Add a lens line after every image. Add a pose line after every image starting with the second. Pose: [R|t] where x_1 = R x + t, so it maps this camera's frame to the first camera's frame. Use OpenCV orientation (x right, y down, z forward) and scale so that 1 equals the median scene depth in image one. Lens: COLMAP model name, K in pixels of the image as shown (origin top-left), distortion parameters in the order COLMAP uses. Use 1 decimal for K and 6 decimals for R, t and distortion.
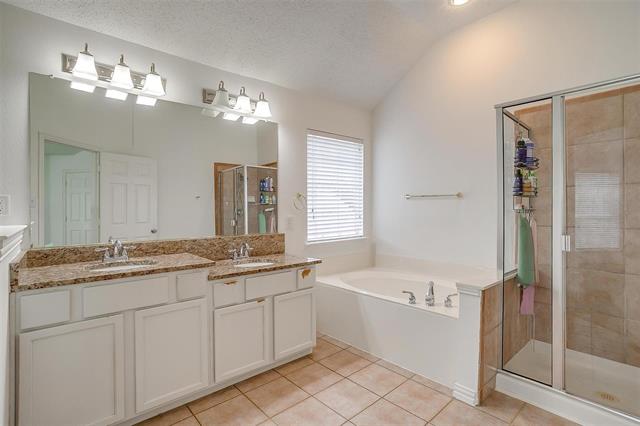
lens RADIAL K [[311.6, 0, 322.5], [0, 311.6, 212.8], [0, 0, 1]] dist [-0.029811, 0.003787]
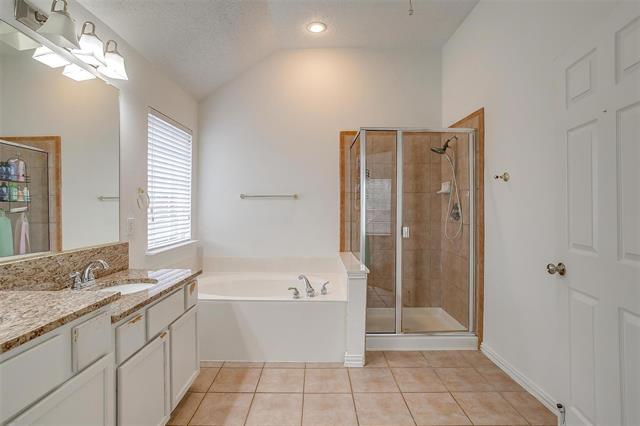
lens RADIAL K [[311.6, 0, 319.7], [0, 311.6, 207.4], [0, 0, 1]] dist [-0.029811, 0.003787]
pose [[0.671201, 0.003785, 0.741266, -0.414051], [0.006762, 0.999914, -0.011228, -0.005605], [-0.741244, 0.012549, 0.671118, 0.203883]]
